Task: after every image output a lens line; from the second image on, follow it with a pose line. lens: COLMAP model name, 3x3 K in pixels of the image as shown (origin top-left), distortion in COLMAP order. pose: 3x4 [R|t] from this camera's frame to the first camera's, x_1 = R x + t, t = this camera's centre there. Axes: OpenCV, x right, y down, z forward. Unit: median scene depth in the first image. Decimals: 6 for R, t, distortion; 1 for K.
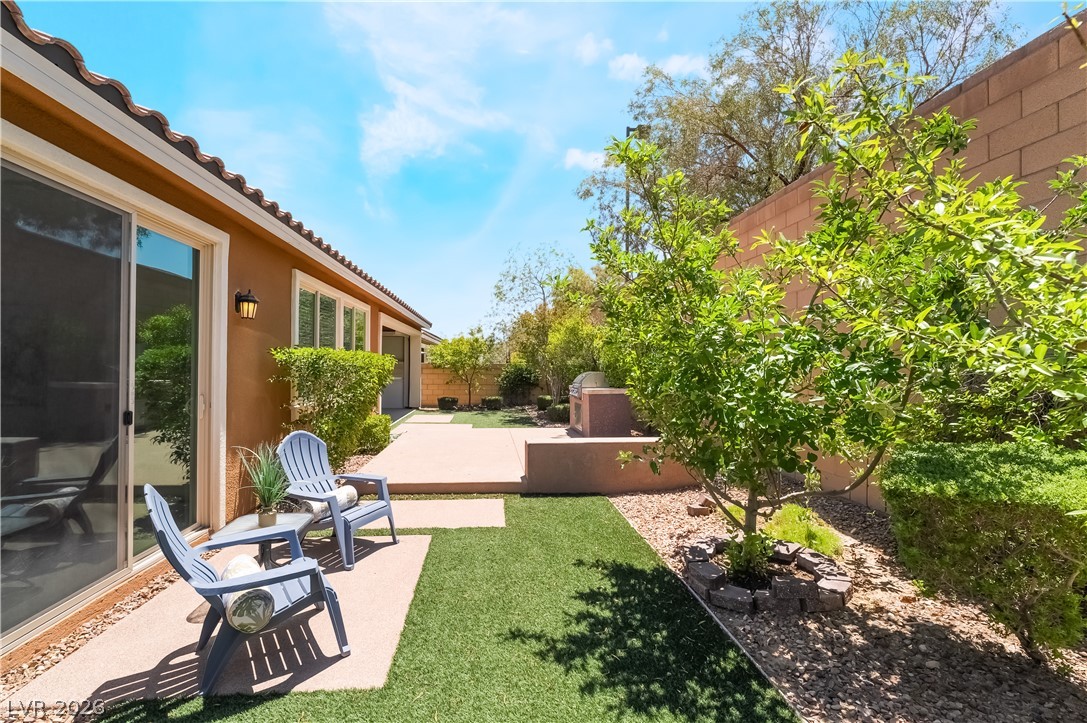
lens RADIAL K [[459.6, 0, 537.0], [0, 459.6, 366.9], [0, 0, 1]] dist [-0.003915, -0.000171]
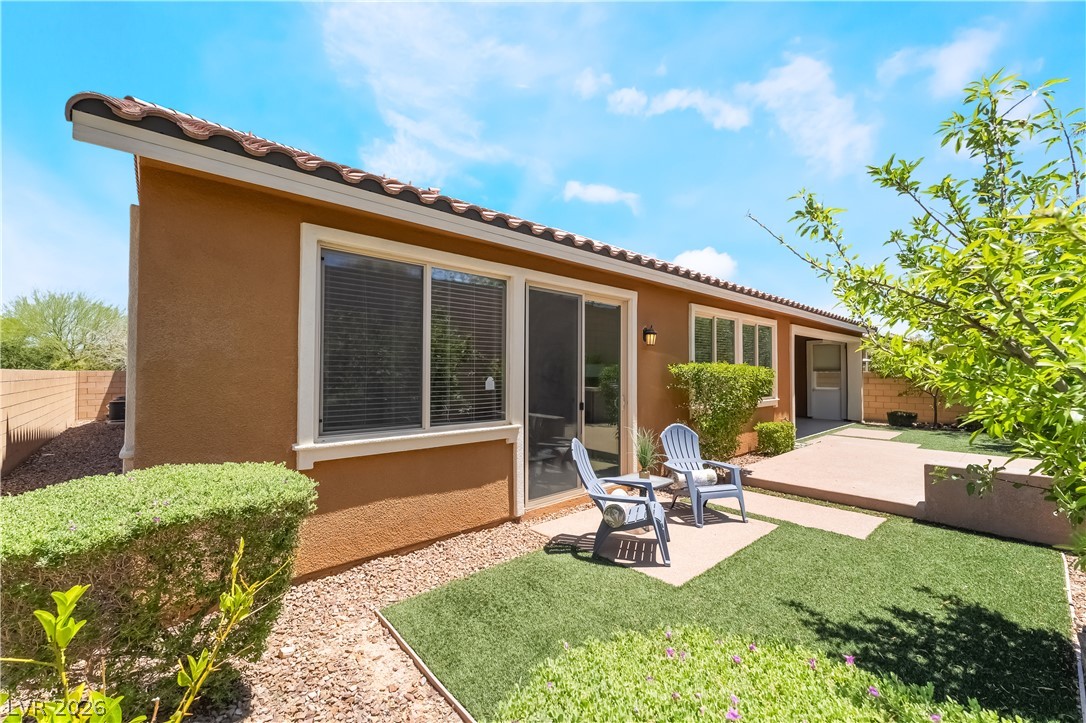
lens RADIAL K [[441.8, 0, 542.6], [0, 441.8, 364.8], [0, 0, 1]] dist [-0.001616, -0.000133]
pose [[0.602468, -0.025245, -0.797744, 0.312345], [0.004386, 0.999589, -0.028320, -0.004015], [0.798131, 0.013563, 0.602331, -0.139624]]
